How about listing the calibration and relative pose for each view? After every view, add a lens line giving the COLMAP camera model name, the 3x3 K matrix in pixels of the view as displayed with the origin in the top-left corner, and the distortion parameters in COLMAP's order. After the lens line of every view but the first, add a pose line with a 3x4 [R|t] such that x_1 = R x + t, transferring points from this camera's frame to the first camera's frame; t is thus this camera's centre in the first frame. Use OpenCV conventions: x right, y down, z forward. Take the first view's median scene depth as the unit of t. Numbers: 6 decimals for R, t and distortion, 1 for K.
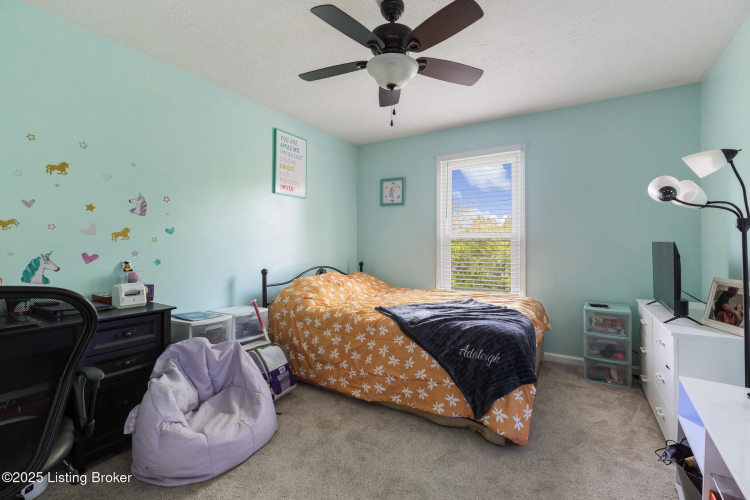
lens RADIAL K [[336.5, 0, 376.0], [0, 336.5, 247.5], [0, 0, 1]] dist [0.000717, 0.000257]
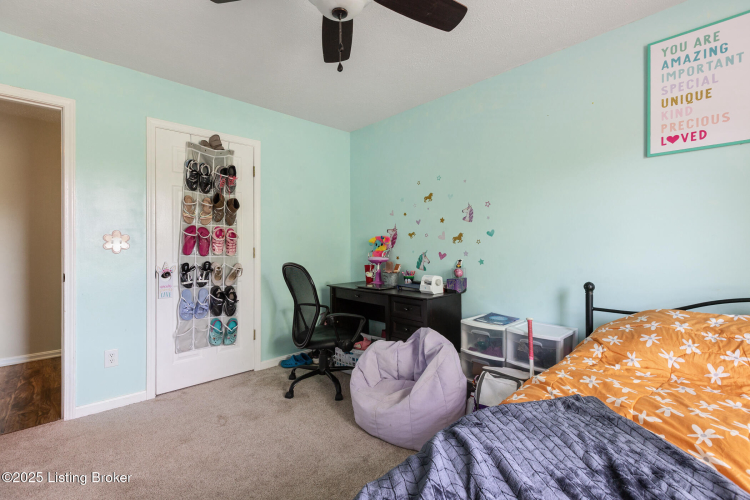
lens RADIAL K [[336.5, 0, 376.0], [0, 336.5, 247.5], [0, 0, 1]] dist [0.000717, 0.000257]
pose [[-0.230746, -0.000493, -0.973014, 0.514188], [-0.008544, 0.999962, 0.001519, -0.003259], [0.972977, 0.008664, -0.230741, 0.915201]]
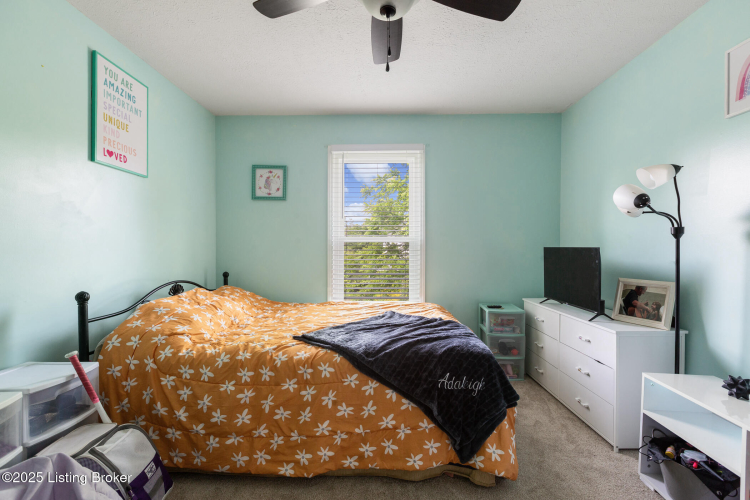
lens RADIAL K [[336.5, 0, 376.0], [0, 336.5, 247.5], [0, 0, 1]] dist [0.000717, 0.000257]
pose [[0.860484, 0.002729, 0.509470, -0.241340], [0.001080, 0.999974, -0.007181, -0.008695], [-0.509476, 0.006730, 0.860458, 0.313689]]
